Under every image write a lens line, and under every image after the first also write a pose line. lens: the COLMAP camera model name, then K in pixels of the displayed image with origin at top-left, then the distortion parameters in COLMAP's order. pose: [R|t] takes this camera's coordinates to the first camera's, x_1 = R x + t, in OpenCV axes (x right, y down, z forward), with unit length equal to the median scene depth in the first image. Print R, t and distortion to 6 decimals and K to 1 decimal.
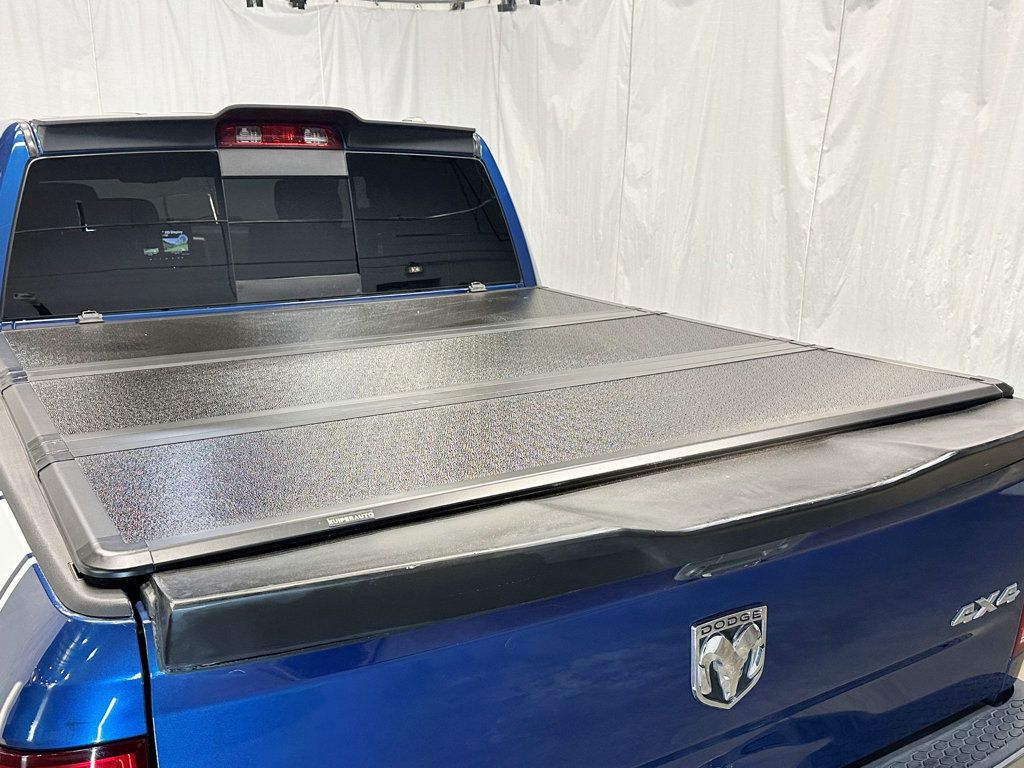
lens RADIAL K [[991.5, 0, 520.4], [0, 991.5, 367.2], [0, 0, 1]] dist [0.043191, 0.000000]
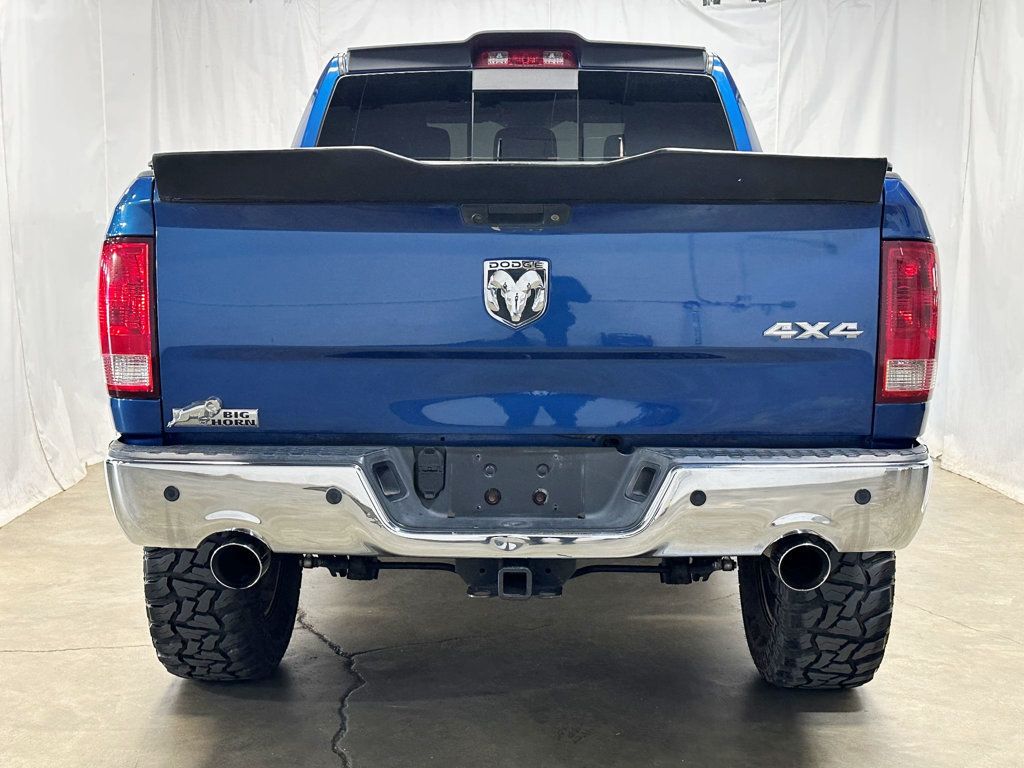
lens RADIAL K [[1309.8, 0, 515.4], [0, 1309.8, 389.6], [0, 0, 1]] dist [0.117781, 0.000000]
pose [[0.846660, 0.057980, -0.528967, 0.439826], [-0.115115, 0.990464, -0.075688, 0.205508], [0.519534, 0.124974, 0.845261, -0.223001]]
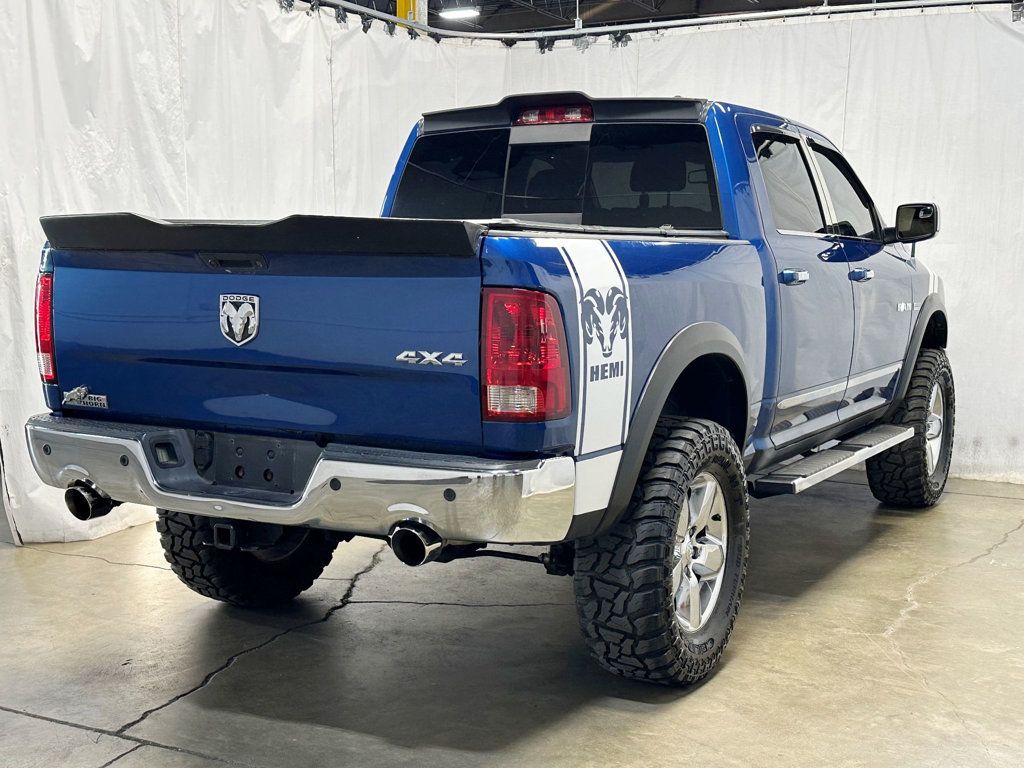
lens RADIAL K [[1309.8, 0, 515.1], [0, 1309.8, 378.4], [0, 0, 1]] dist [0.117781, 0.000000]
pose [[0.494093, 0.088262, -0.864918, 0.969398], [-0.196175, 0.980495, -0.012011, 0.116966], [0.846987, 0.175610, 0.501770, 0.060197]]
